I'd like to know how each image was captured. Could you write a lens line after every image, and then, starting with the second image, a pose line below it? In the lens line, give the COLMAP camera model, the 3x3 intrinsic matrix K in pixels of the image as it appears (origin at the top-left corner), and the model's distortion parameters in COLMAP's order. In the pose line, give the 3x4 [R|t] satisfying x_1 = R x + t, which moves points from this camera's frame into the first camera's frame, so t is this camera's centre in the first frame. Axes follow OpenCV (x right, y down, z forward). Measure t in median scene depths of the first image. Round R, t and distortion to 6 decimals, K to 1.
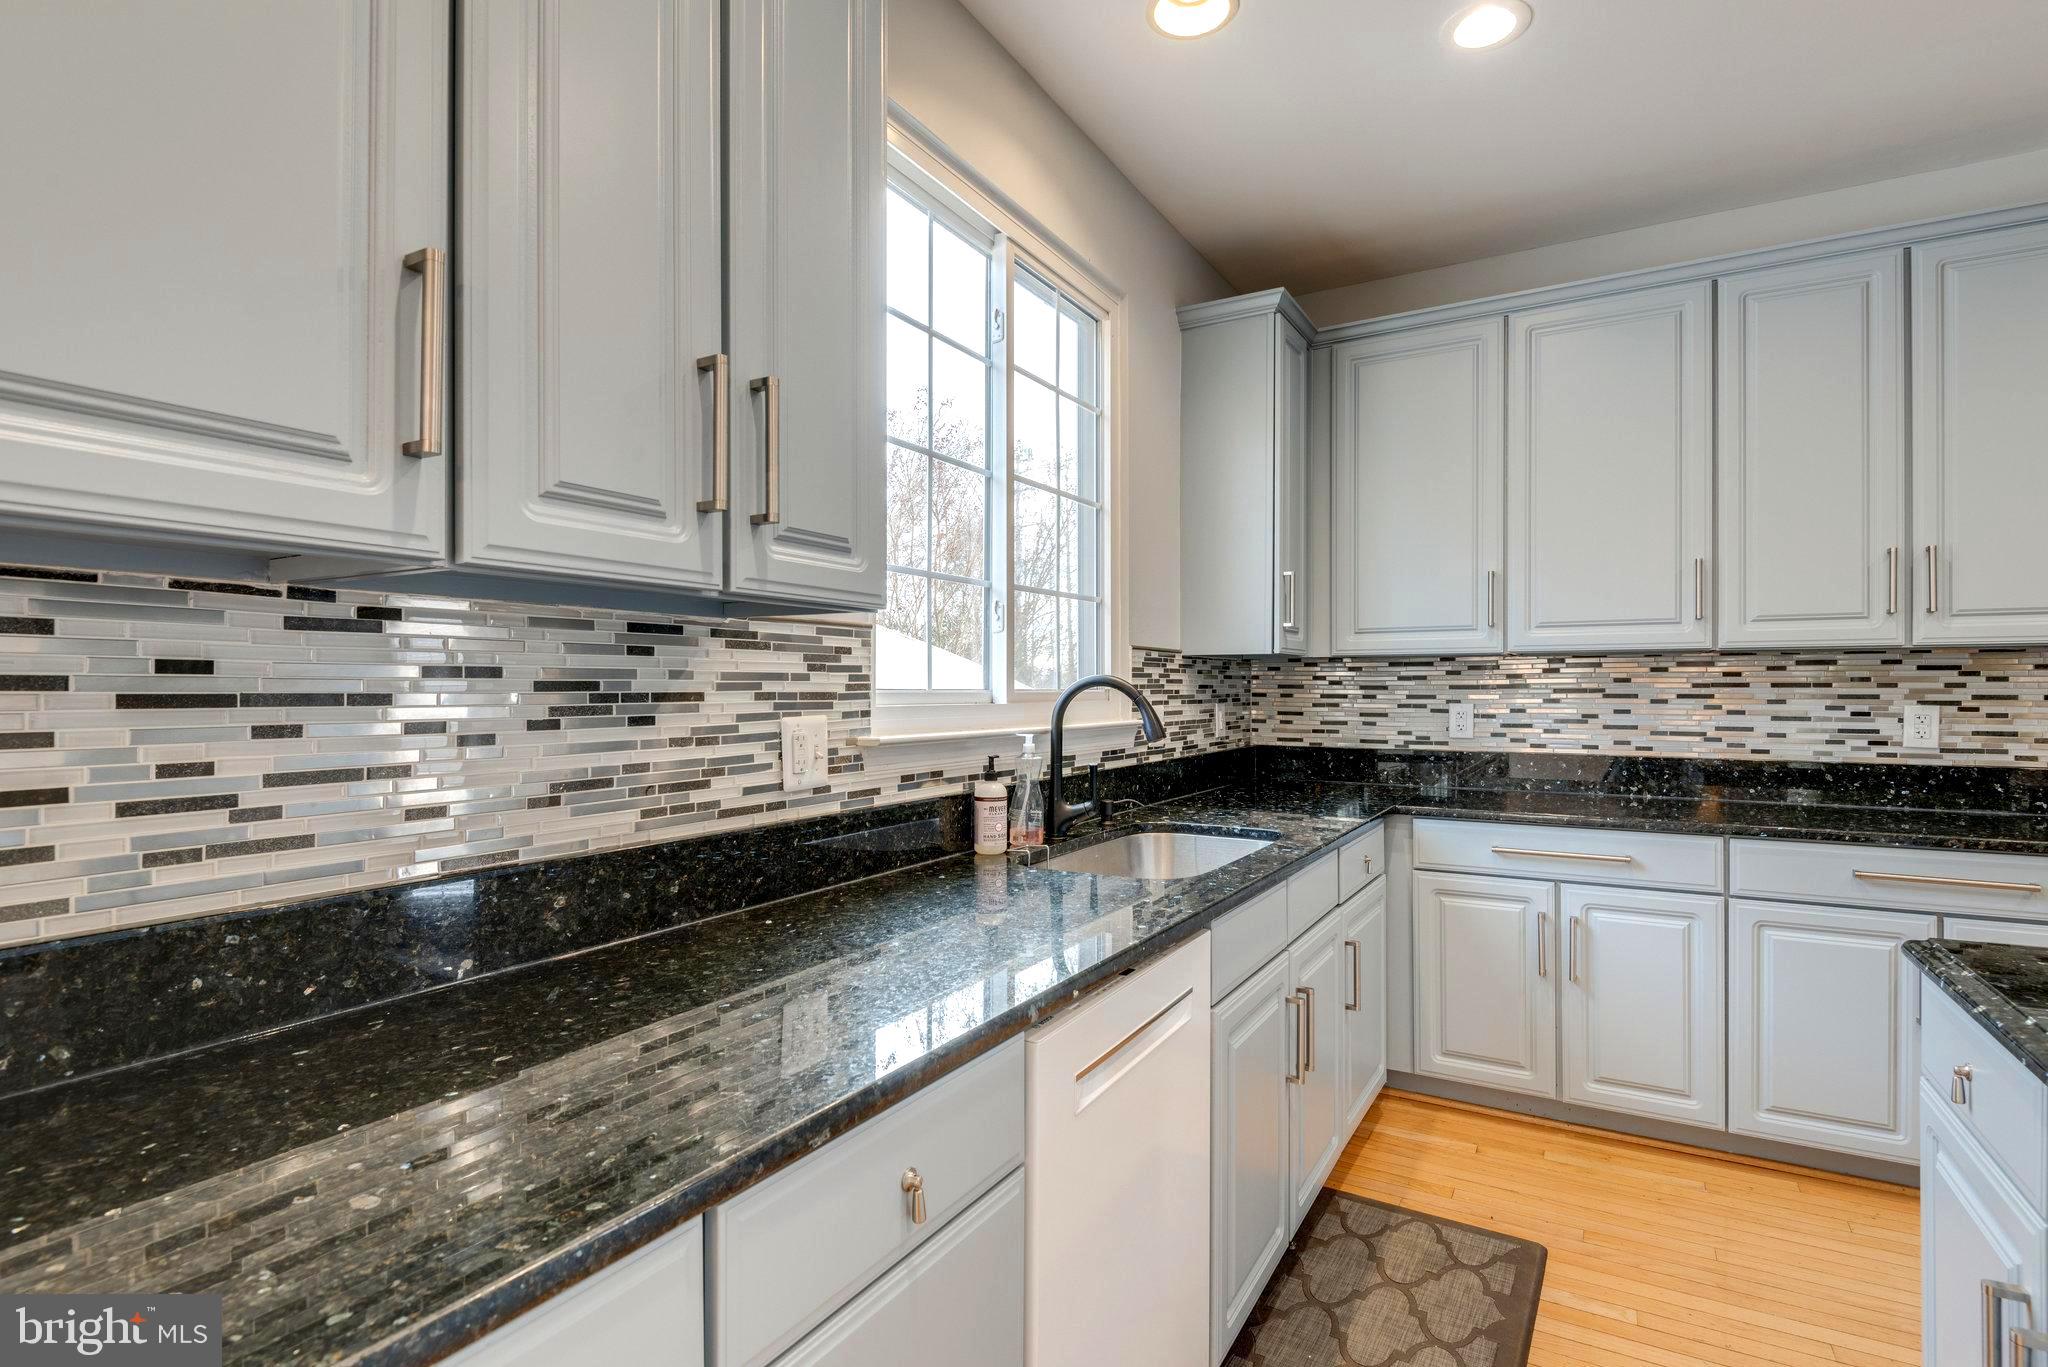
lens RADIAL K [[997.5, 0, 1024.9], [0, 997.5, 688.6], [0, 0, 1]] dist [0.006442, -0.009248]
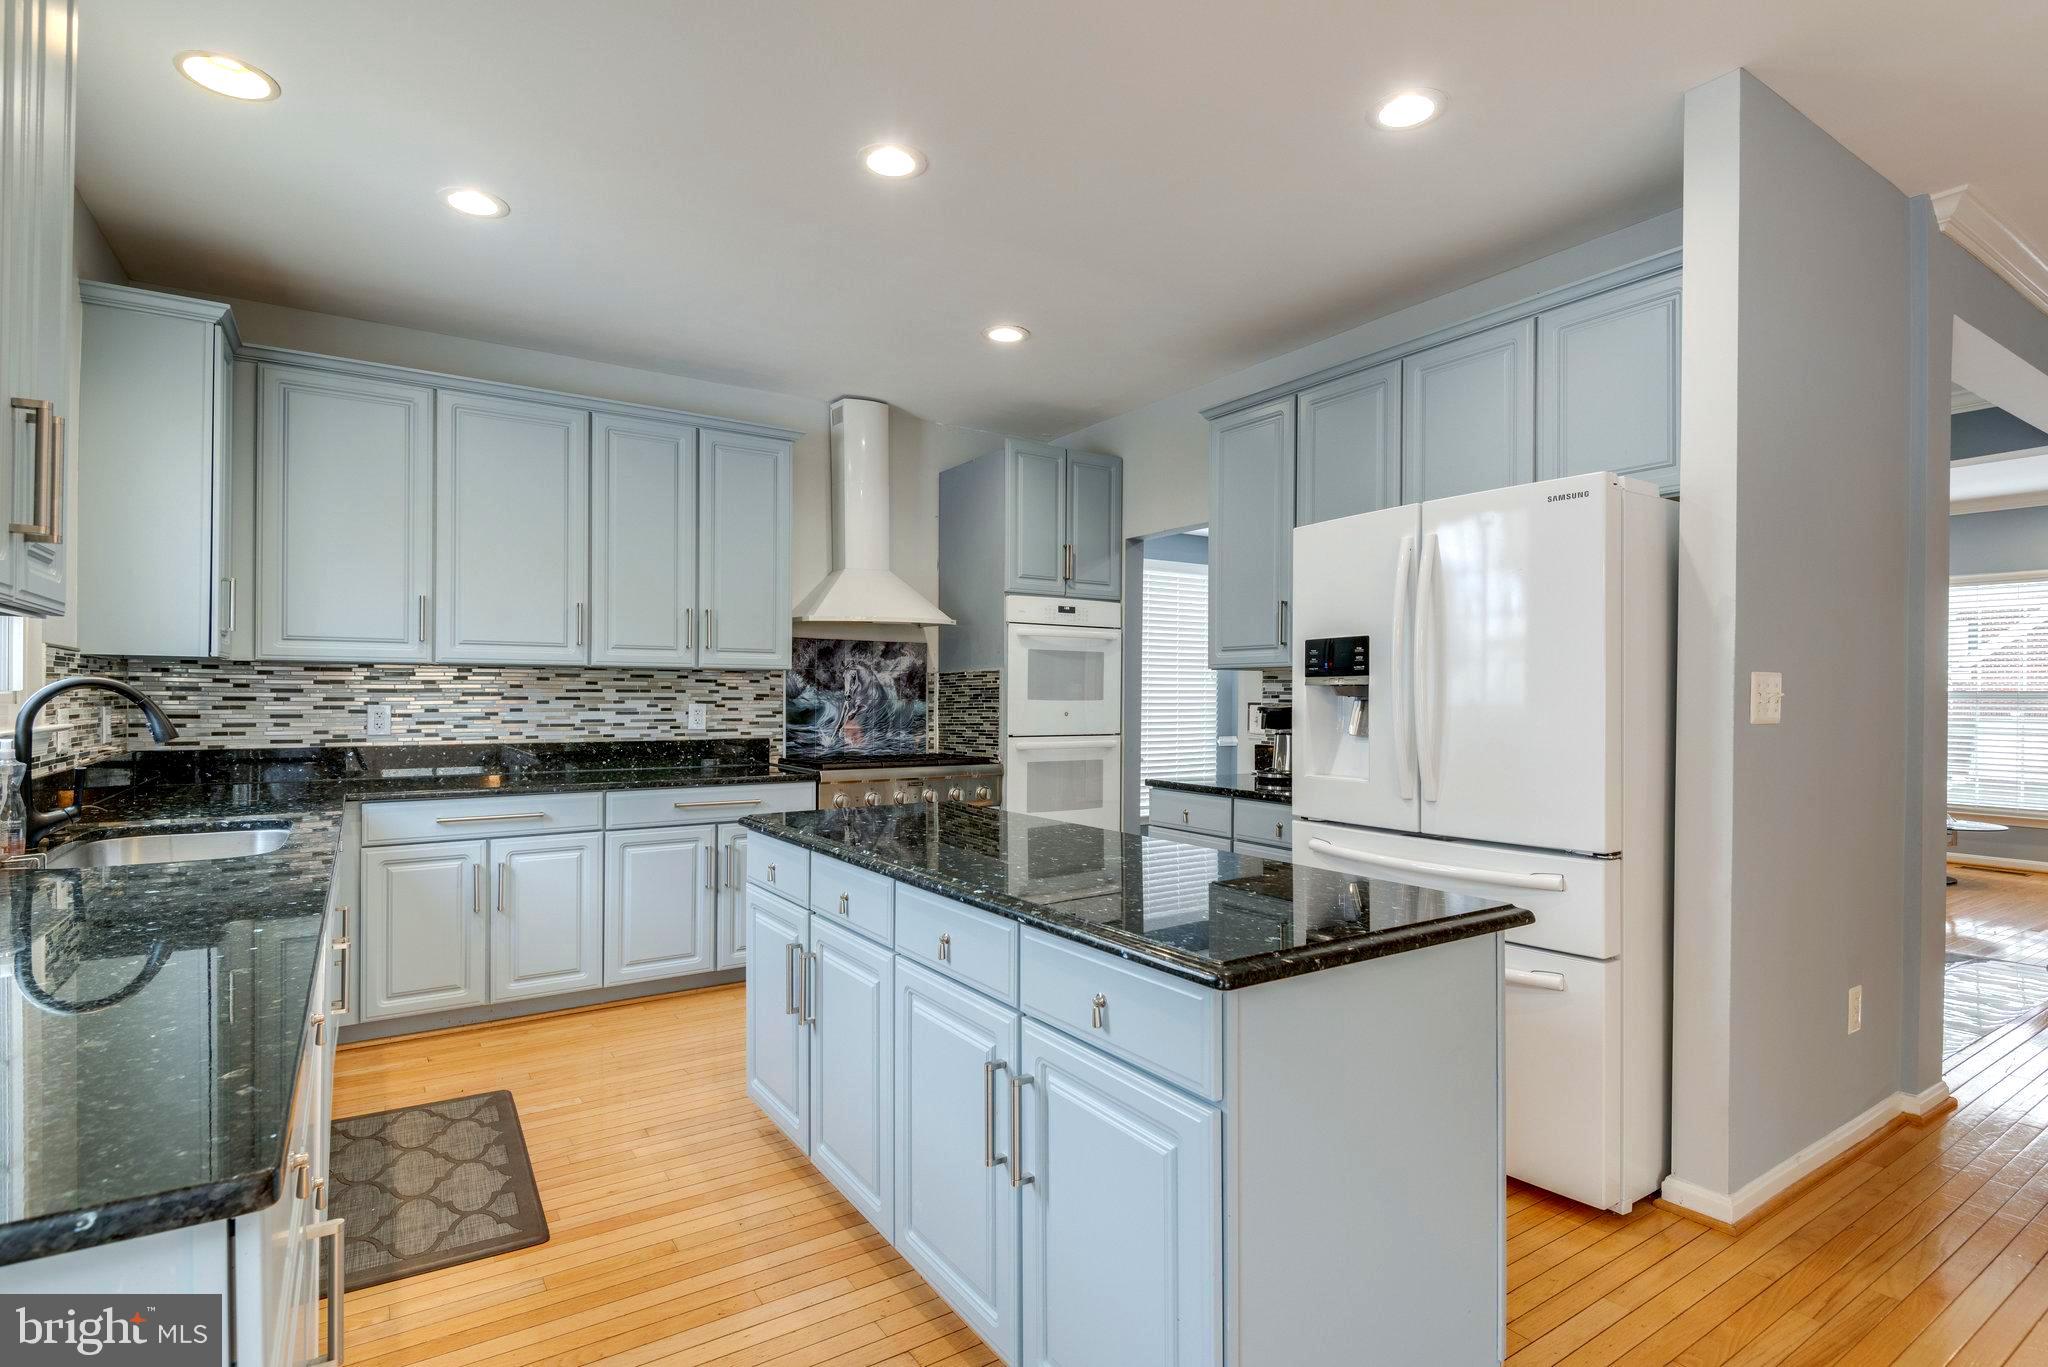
lens RADIAL K [[997.5, 0, 1097.5], [0, 997.5, 691.2], [0, 0, 1]] dist [0.006442, -0.009248]
pose [[0.381867, 0.005678, 0.924200, -0.393919], [-0.005539, 0.999977, -0.003855, -0.001039], [-0.924201, -0.003647, 0.381890, -0.254557]]
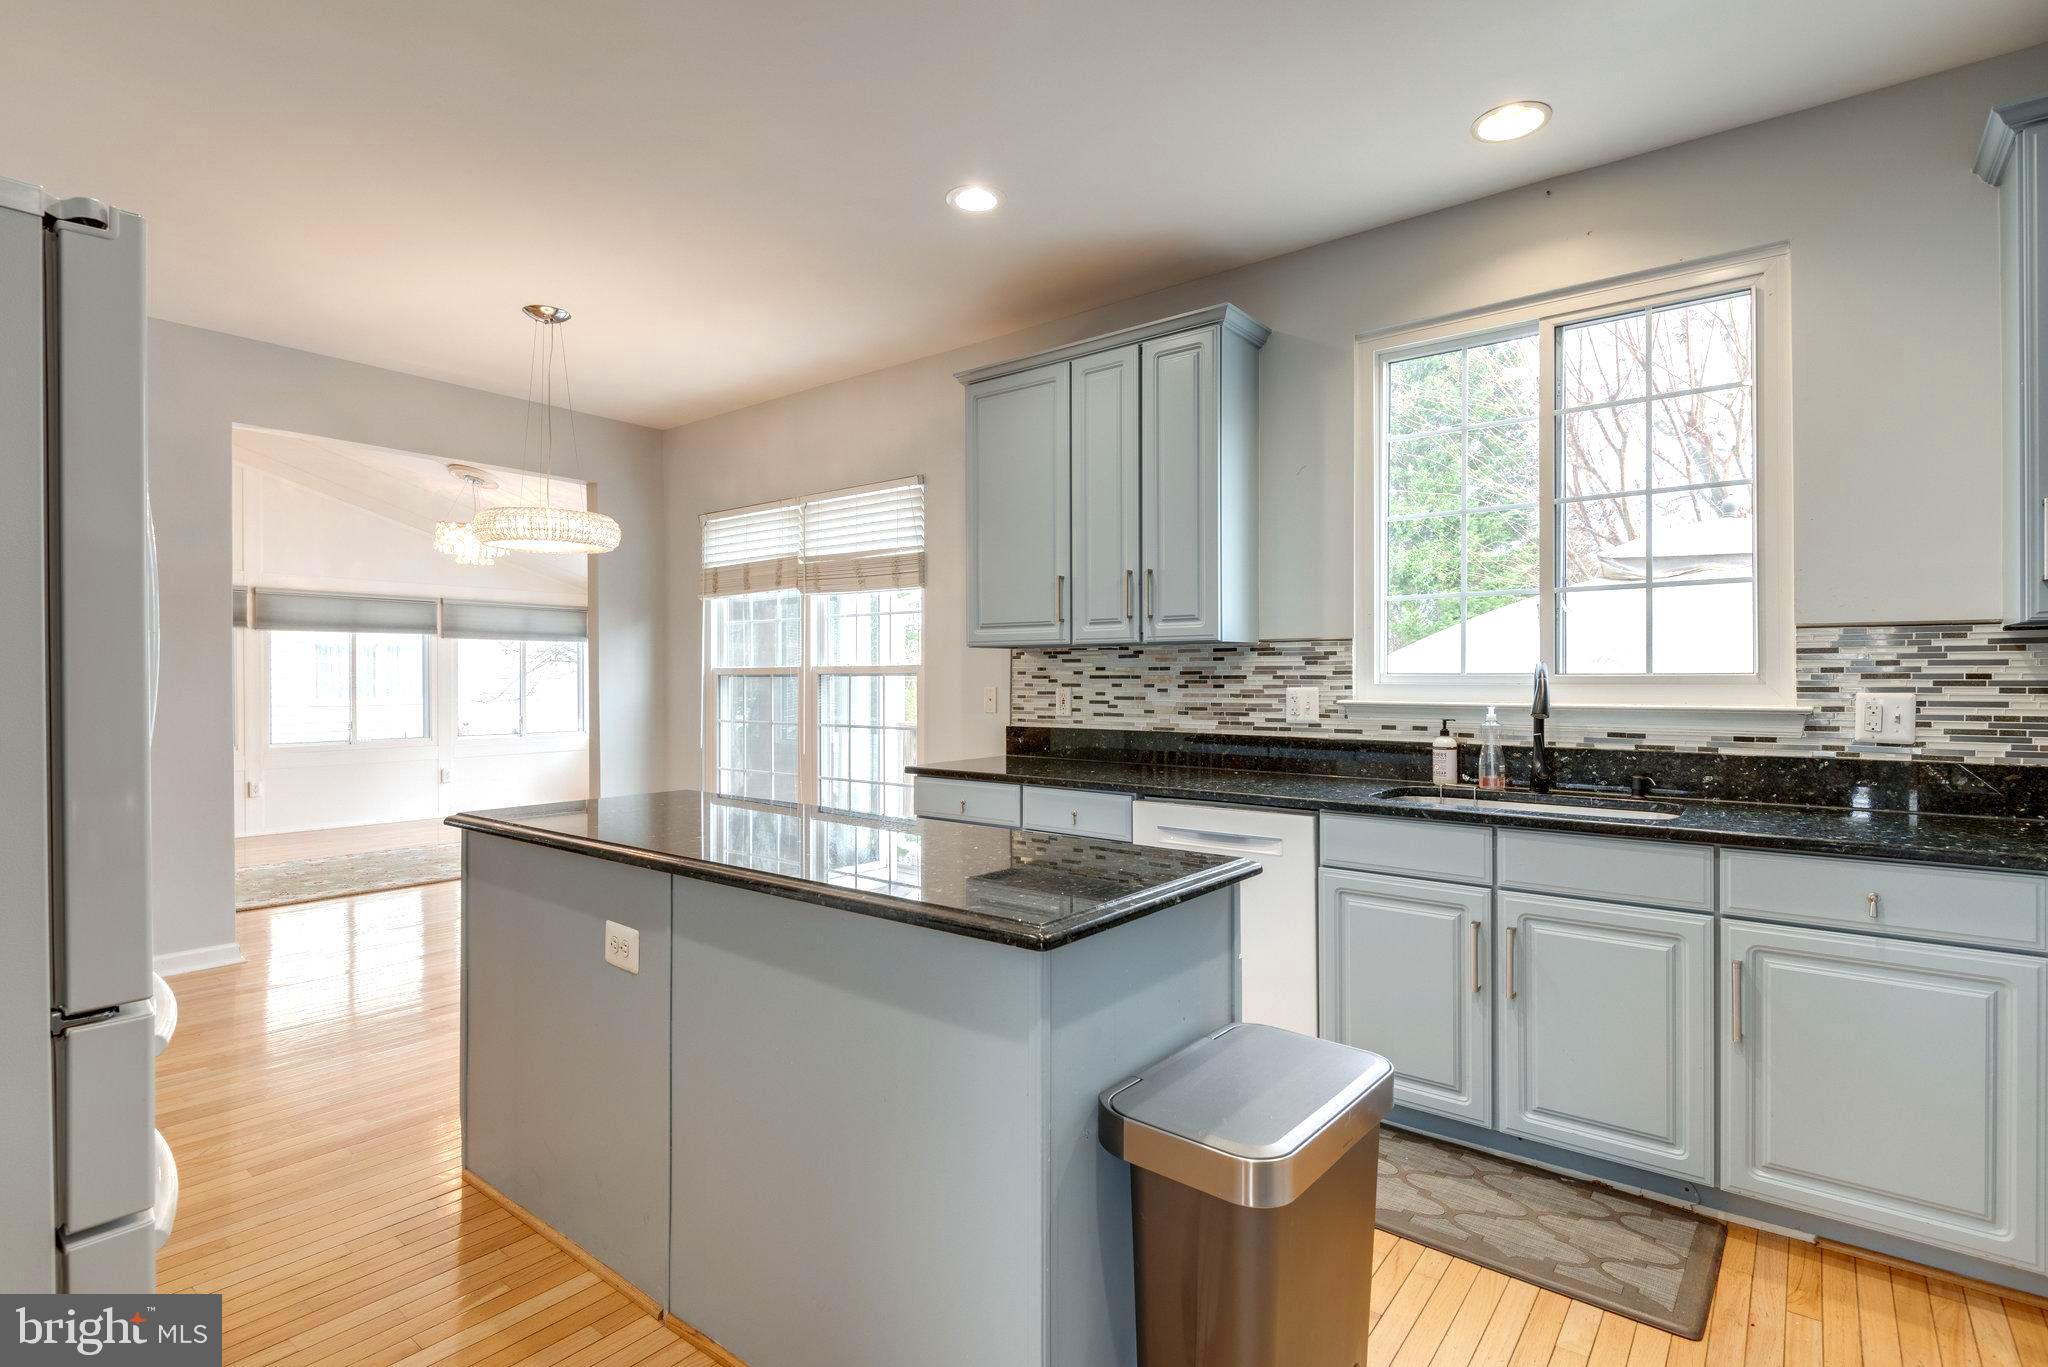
lens RADIAL K [[997.5, 0, 1033.1], [0, 997.5, 677.9], [0, 0, 1]] dist [0.006442, -0.009248]
pose [[-0.134898, 0.002856, -0.990855, 1.156905], [0.000776, 0.999996, 0.002777, 0.001562], [0.990859, -0.000394, -0.134900, 0.454779]]
